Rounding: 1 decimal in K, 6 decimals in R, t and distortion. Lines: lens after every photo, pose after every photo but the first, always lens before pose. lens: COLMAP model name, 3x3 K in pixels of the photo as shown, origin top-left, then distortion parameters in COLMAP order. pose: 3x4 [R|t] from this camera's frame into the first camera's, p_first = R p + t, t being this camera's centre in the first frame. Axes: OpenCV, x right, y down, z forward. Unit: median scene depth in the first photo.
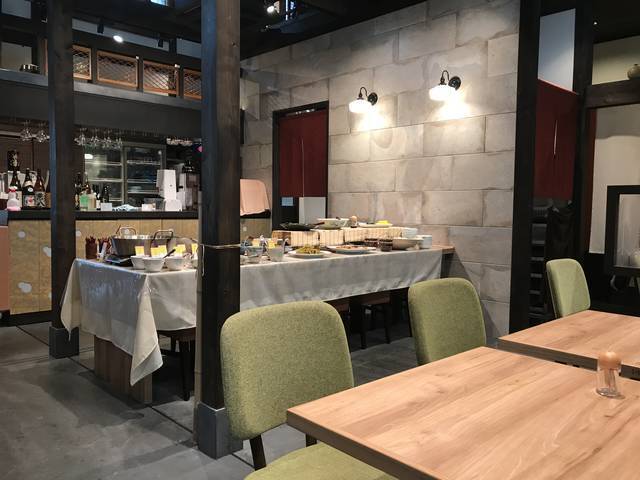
lens RADIAL K [[525.9, 0, 320.9], [0, 525.9, 240.1], [0, 0, 1]] dist [-0.014706, -0.006206]
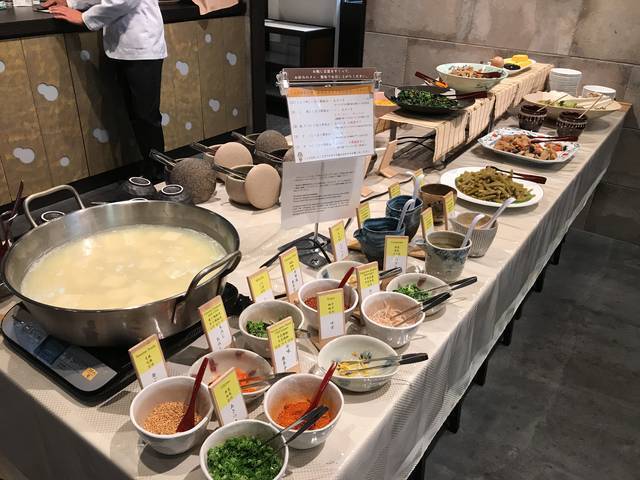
lens RADIAL K [[525.9, 0, 318.6], [0, 525.9, 241.5], [0, 0, 1]] dist [-0.014706, -0.006206]
pose [[0.982941, -0.059954, 0.173875, -0.176843], [-0.018744, 0.907801, 0.418982, -0.077950], [-0.182963, -0.415094, 0.891191, 0.465343]]
